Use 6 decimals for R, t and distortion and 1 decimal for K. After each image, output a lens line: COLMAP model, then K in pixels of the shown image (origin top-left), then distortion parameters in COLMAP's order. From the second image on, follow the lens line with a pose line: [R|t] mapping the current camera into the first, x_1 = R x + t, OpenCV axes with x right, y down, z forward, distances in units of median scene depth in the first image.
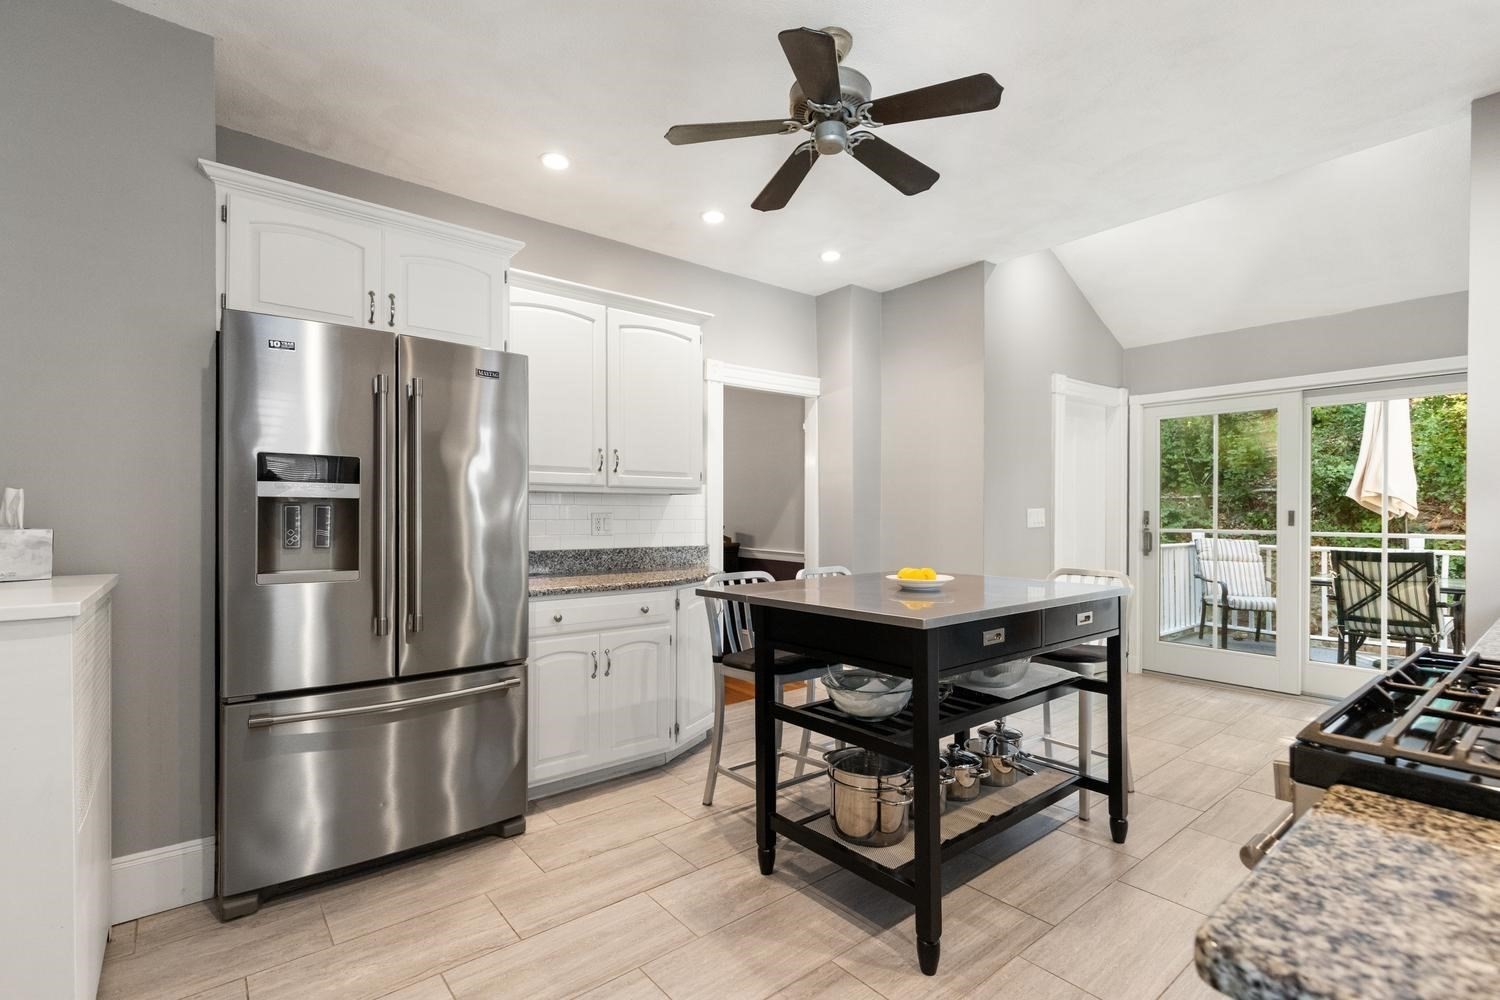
lens RADIAL K [[686.2, 0, 754.1], [0, 686.2, 510.5], [0, 0, 1]] dist [0.005546, -0.000718]
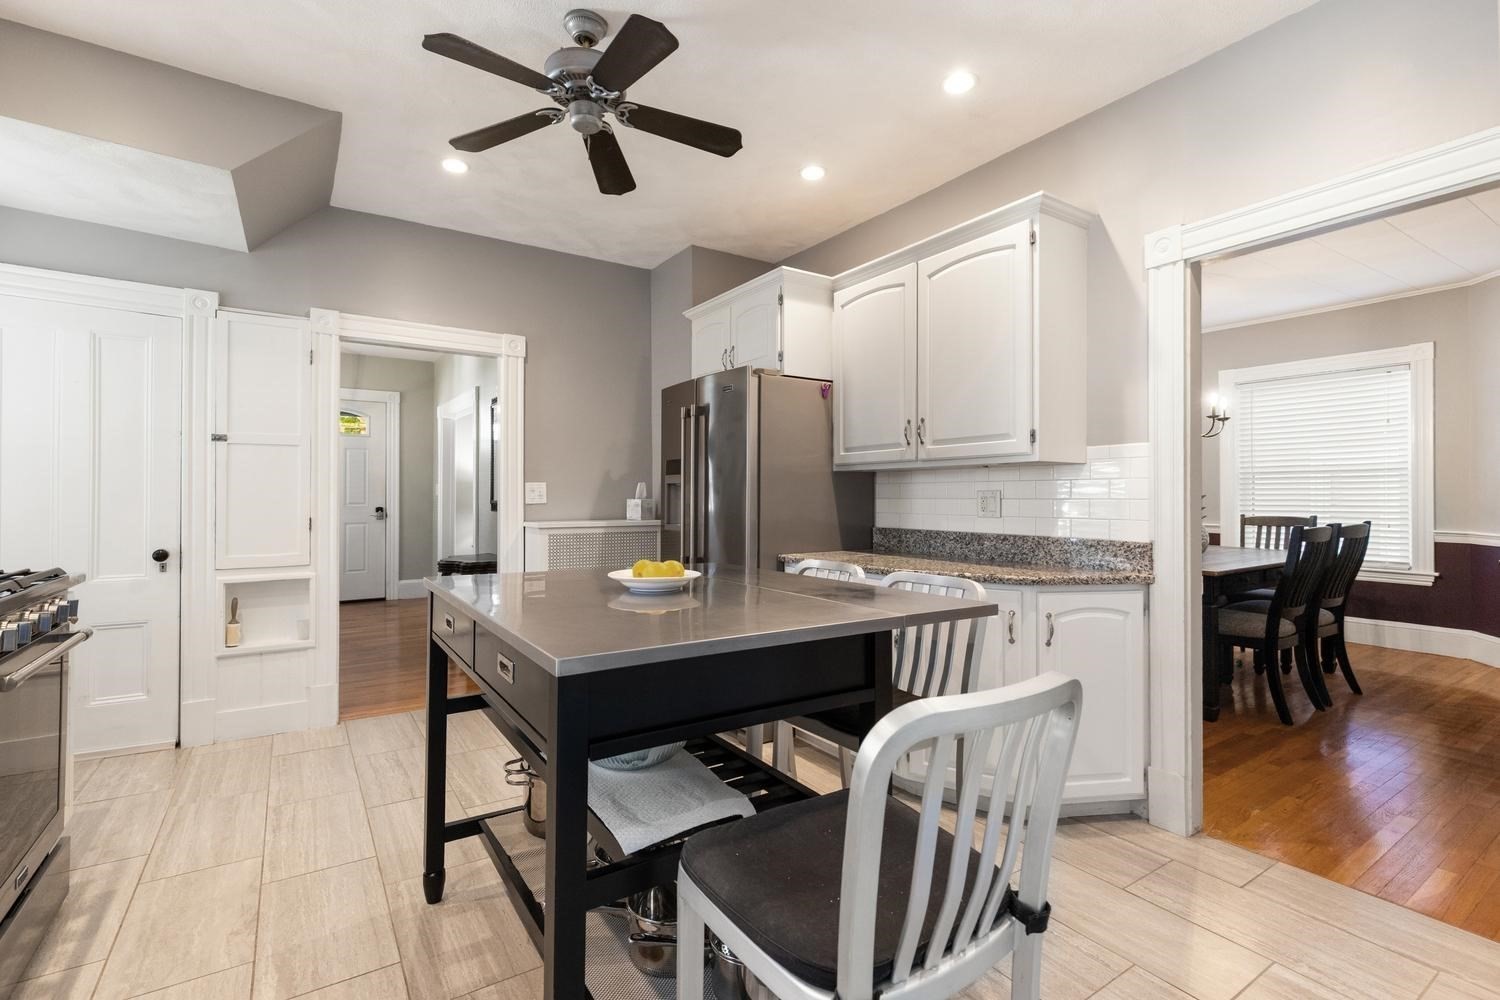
lens RADIAL K [[686.2, 0, 741.3], [0, 686.2, 490.5], [0, 0, 1]] dist [0.005546, -0.000718]
pose [[-0.093934, -0.008869, -0.995539, 0.657864], [0.002155, 0.999956, -0.009112, 0.010754], [0.995576, -0.003001, -0.093911, 0.801215]]
